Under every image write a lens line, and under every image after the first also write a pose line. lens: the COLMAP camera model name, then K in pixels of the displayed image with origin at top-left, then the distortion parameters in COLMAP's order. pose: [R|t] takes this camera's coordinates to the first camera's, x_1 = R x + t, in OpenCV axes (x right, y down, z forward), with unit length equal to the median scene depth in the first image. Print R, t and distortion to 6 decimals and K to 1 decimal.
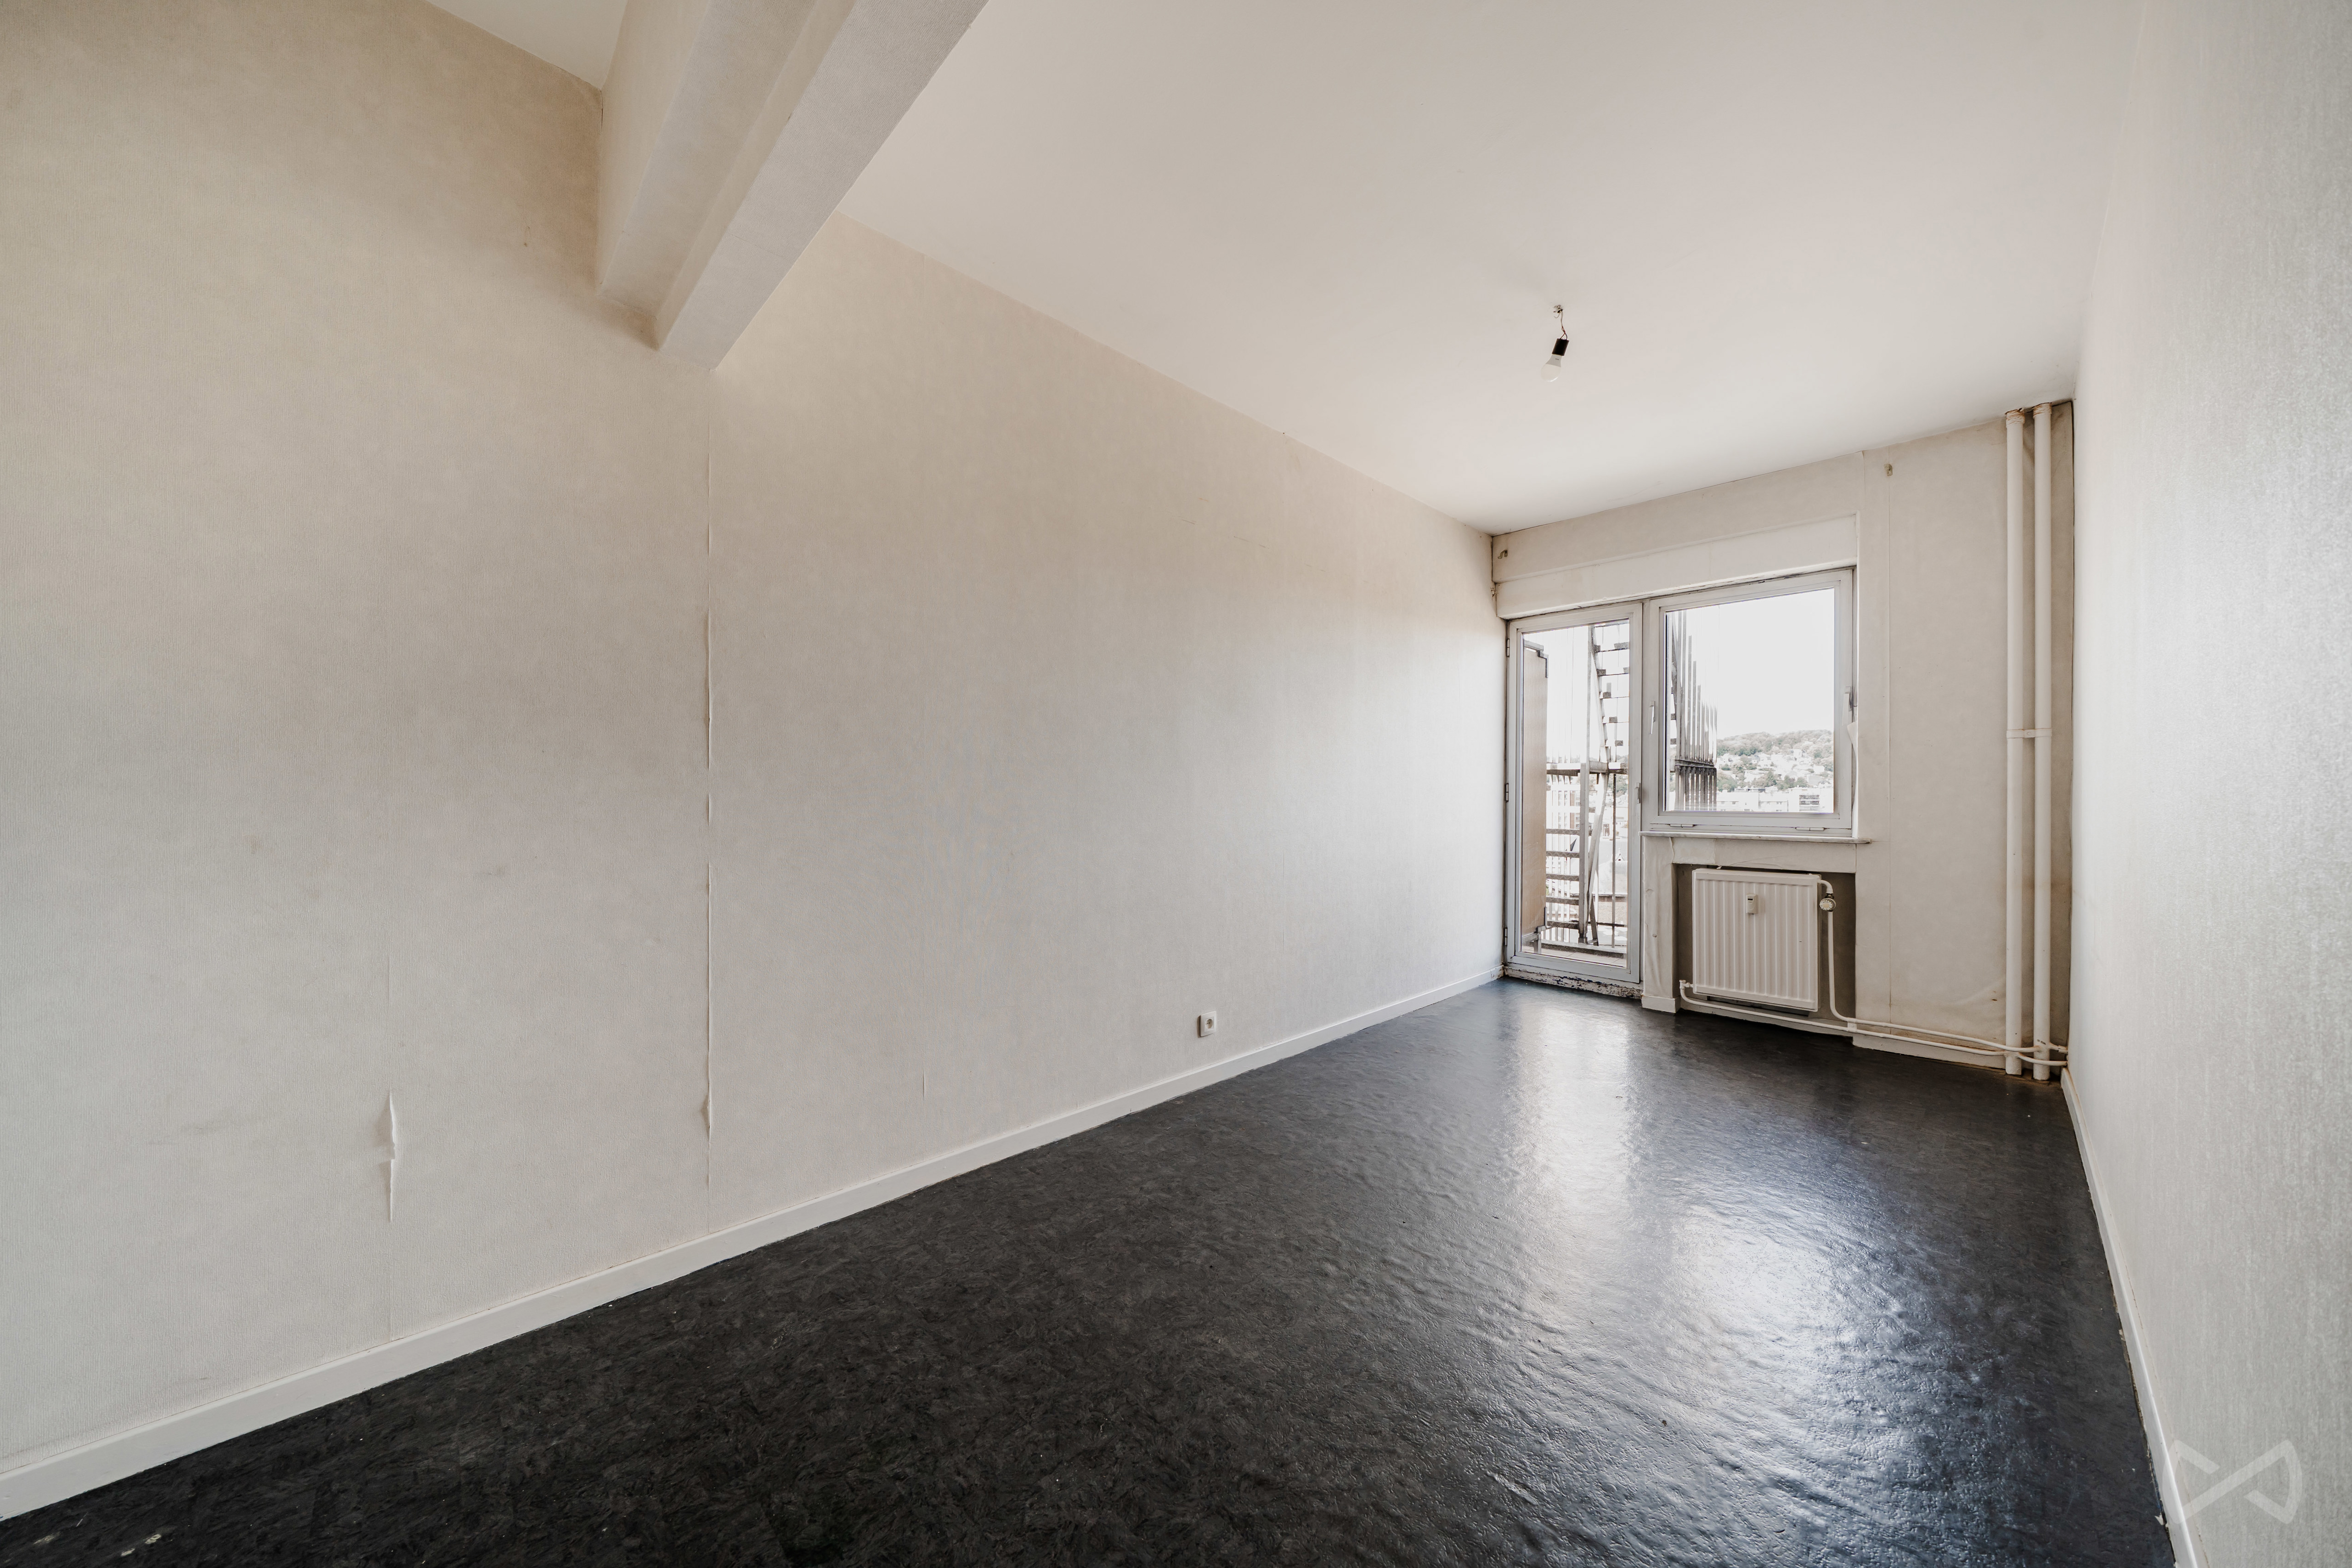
lens RADIAL K [[803.7, 0, 1176.7], [0, 803.7, 792.1], [0, 0, 1]] dist [-0.000647, -0.000046]
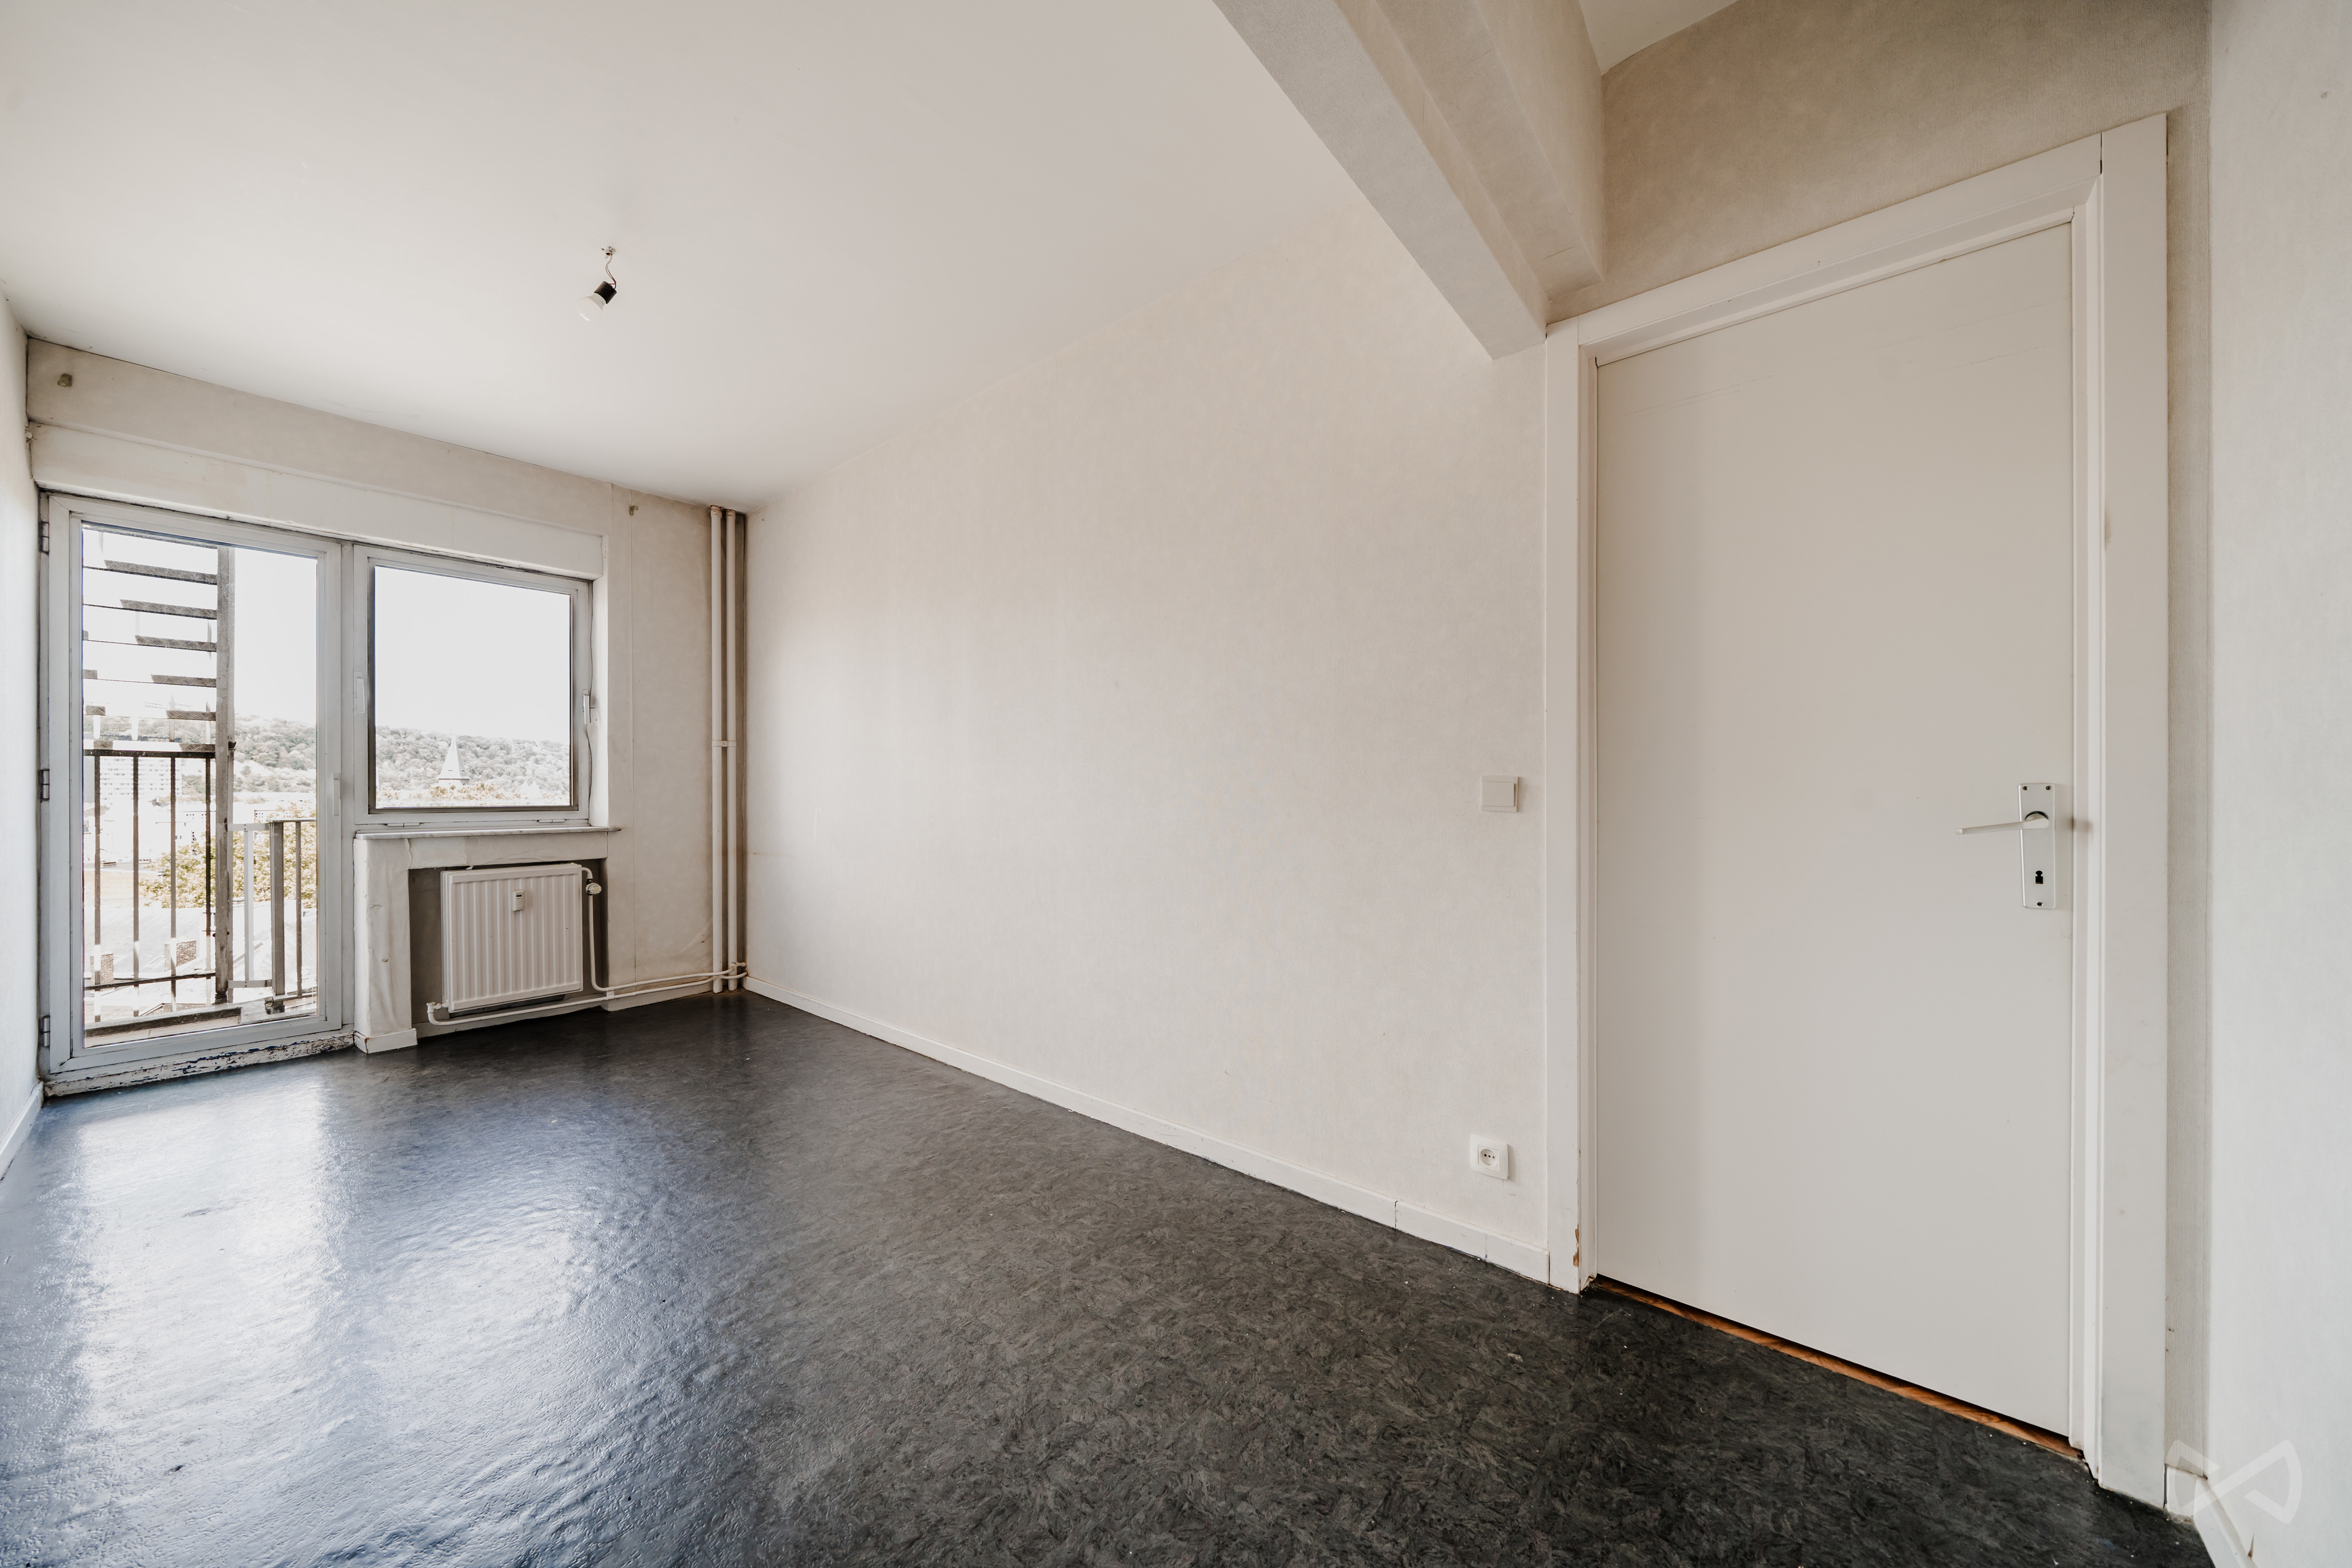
lens RADIAL K [[803.7, 0, 1176.7], [0, 803.7, 792.1], [0, 0, 1]] dist [-0.000647, -0.000046]
pose [[-0.122153, -0.005389, 0.992497, -0.362844], [-0.001607, 0.999985, 0.005232, 0.001787], [-0.992510, -0.000956, -0.122160, 0.344180]]
